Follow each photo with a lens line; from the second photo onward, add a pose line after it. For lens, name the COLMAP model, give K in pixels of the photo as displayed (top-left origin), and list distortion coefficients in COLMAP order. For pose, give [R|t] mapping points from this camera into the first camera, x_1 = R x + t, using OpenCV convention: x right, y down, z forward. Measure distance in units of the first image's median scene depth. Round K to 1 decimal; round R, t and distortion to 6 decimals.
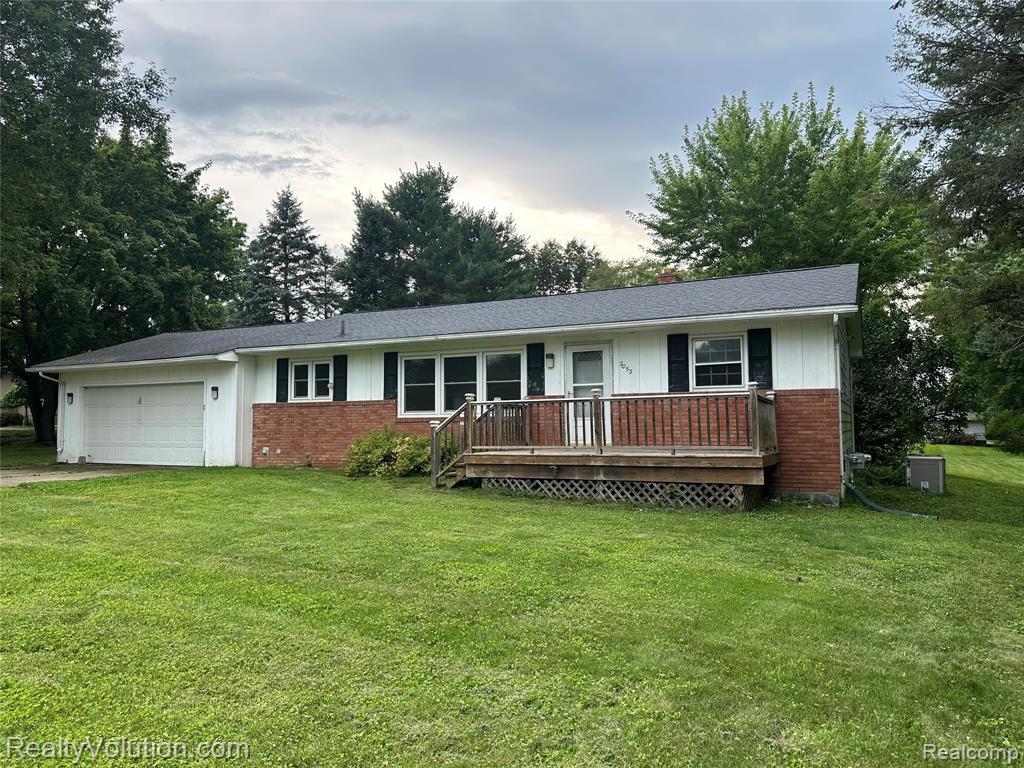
lens RADIAL K [[721.2, 0, 507.5], [0, 721.2, 382.4], [0, 0, 1]] dist [0.081144, -0.107647]
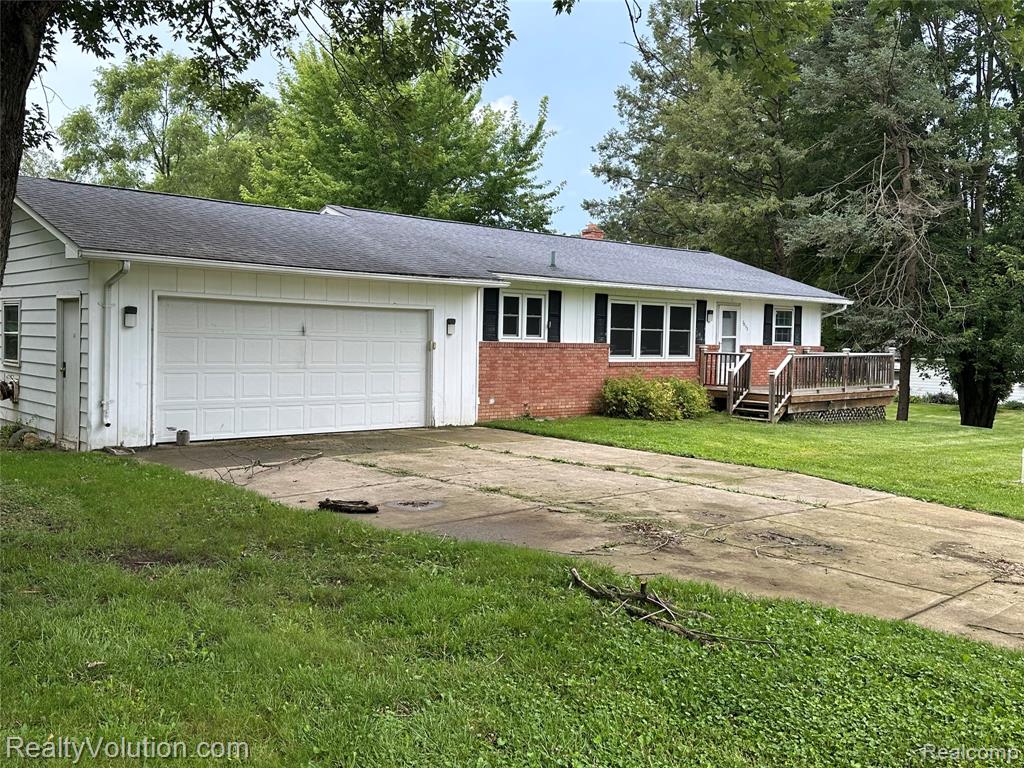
lens RADIAL K [[936.2, 0, 511.9], [0, 936.2, 381.2], [0, 0, 1]] dist [0.088935, 0.000222]
pose [[0.371090, -0.029706, 0.928121, -1.328664], [-0.079598, 0.994792, 0.063665, 0.003963], [-0.925179, -0.097502, 0.366793, 0.621314]]
